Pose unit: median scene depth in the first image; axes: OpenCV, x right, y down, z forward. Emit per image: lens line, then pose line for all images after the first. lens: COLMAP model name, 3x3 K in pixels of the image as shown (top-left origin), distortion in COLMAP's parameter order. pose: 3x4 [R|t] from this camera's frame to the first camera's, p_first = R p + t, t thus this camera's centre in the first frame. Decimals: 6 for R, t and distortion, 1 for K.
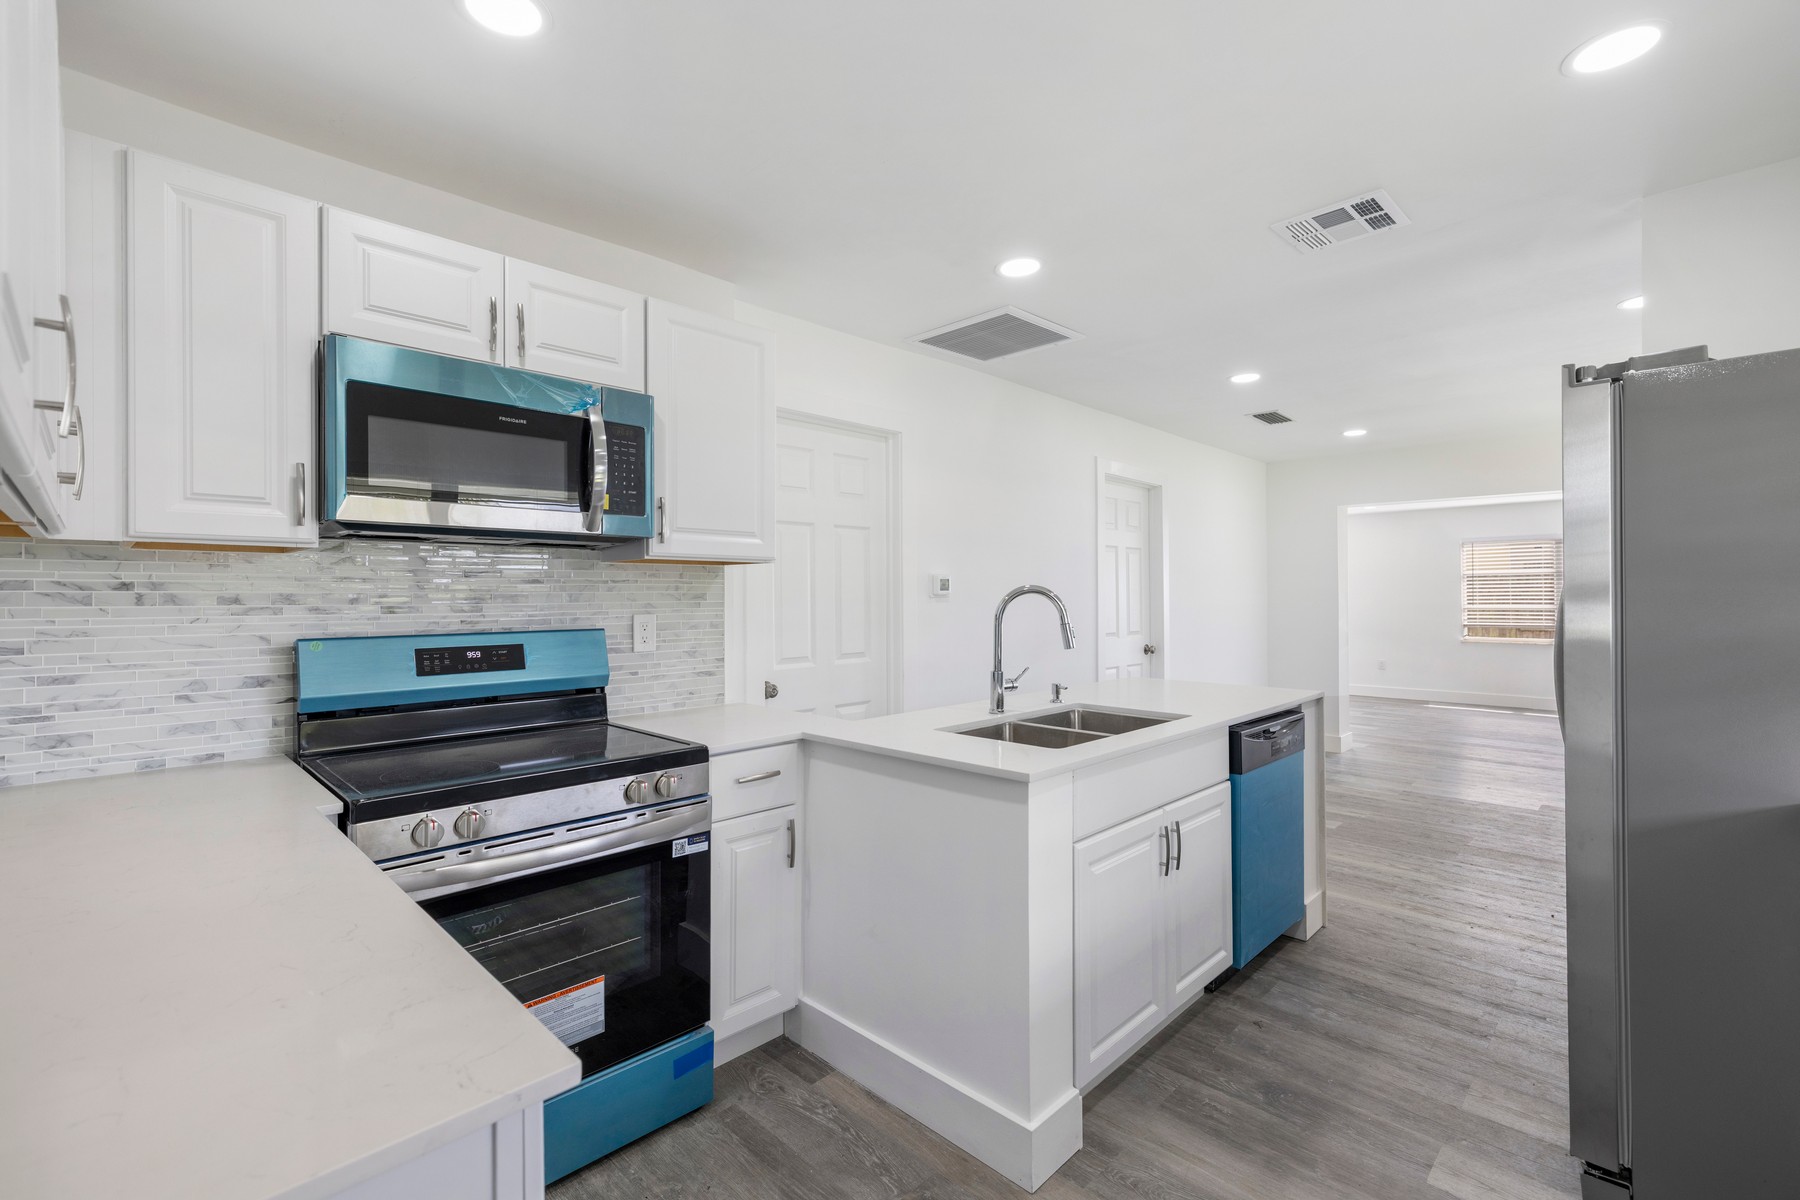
lens RADIAL K [[777.3, 0, 890.4], [0, 777.3, 597.4], [0, 0, 1]] dist [0.002932, 0.000242]
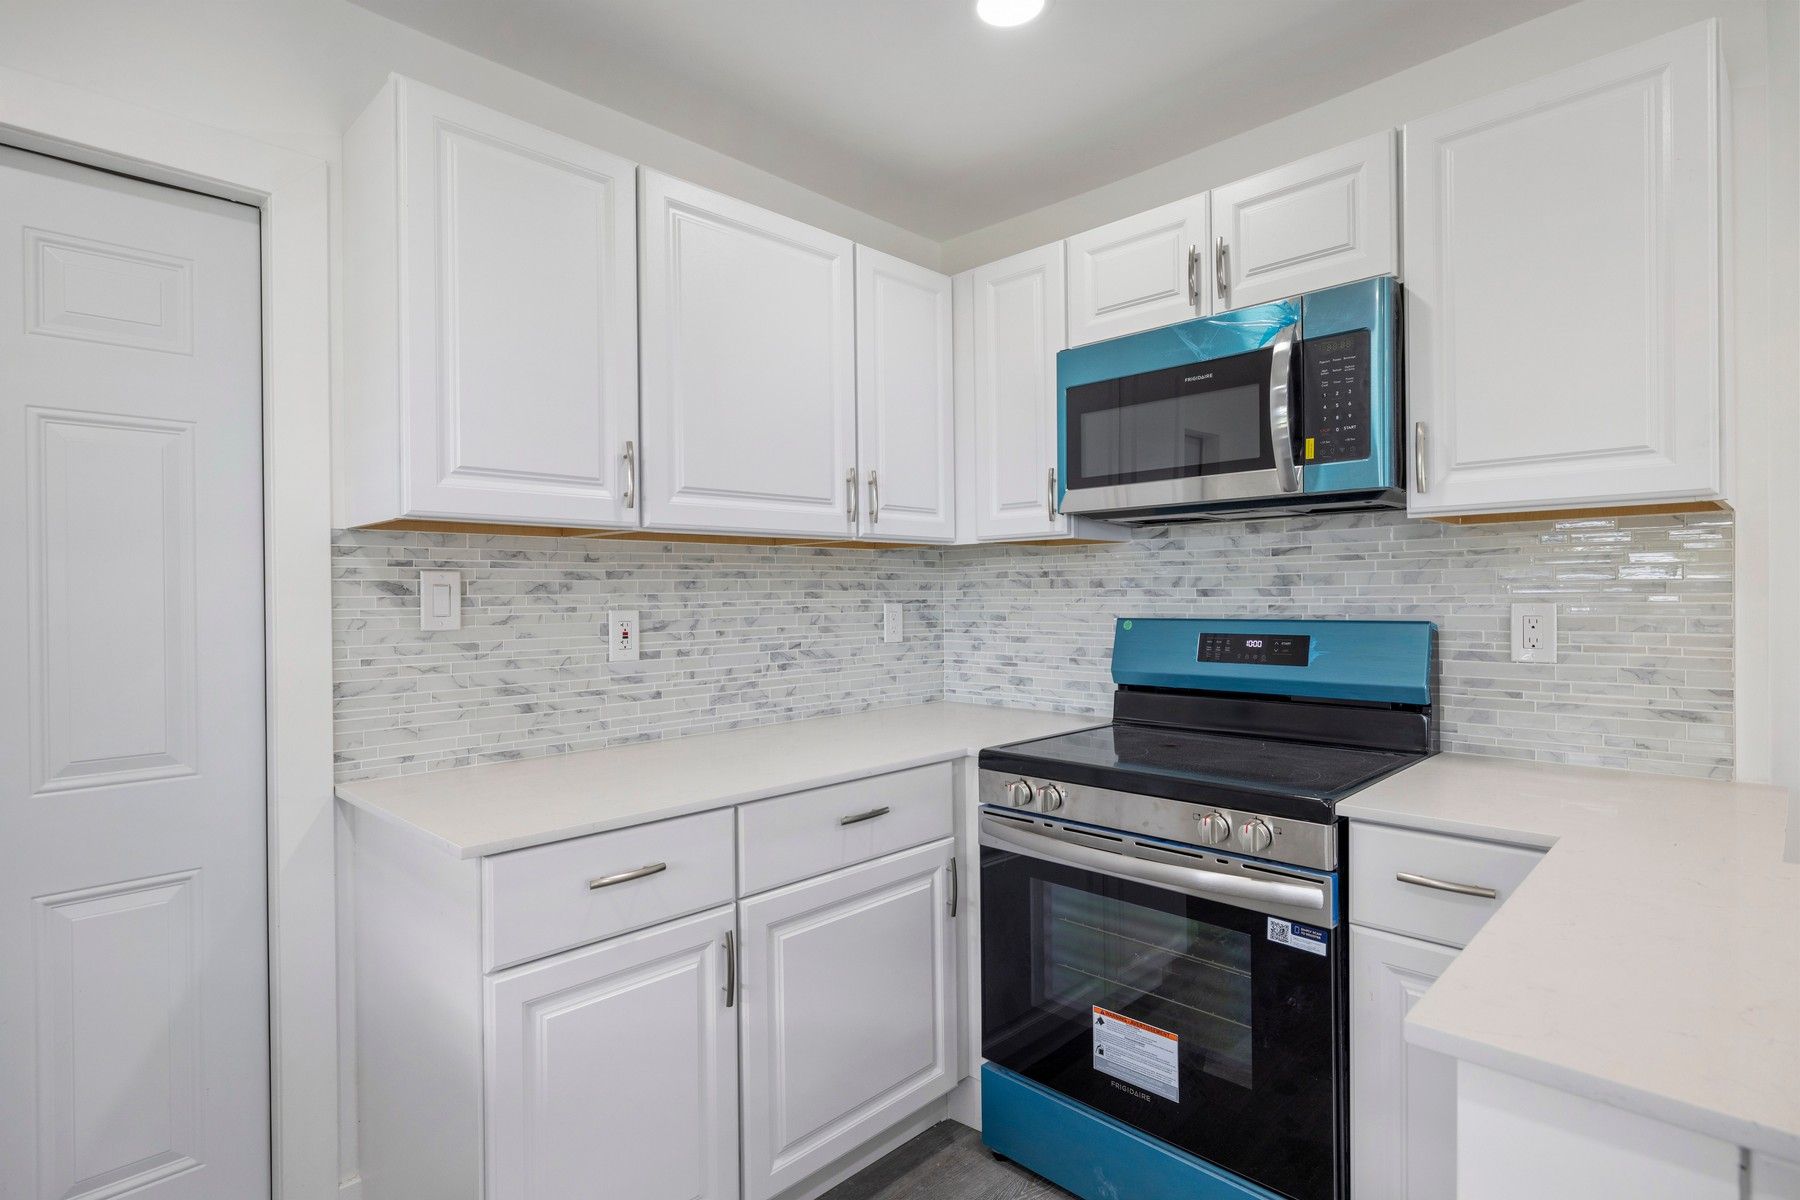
lens RADIAL K [[916.4, 0, 893.8], [0, 916.4, 598.4], [0, 0, 1]] dist [0.002214, 0.005044]
pose [[0.009567, 0.010803, -0.999896, 0.525370], [0.010124, 0.999889, 0.010900, 0.006744], [0.999903, -0.010227, 0.009456, 0.609250]]
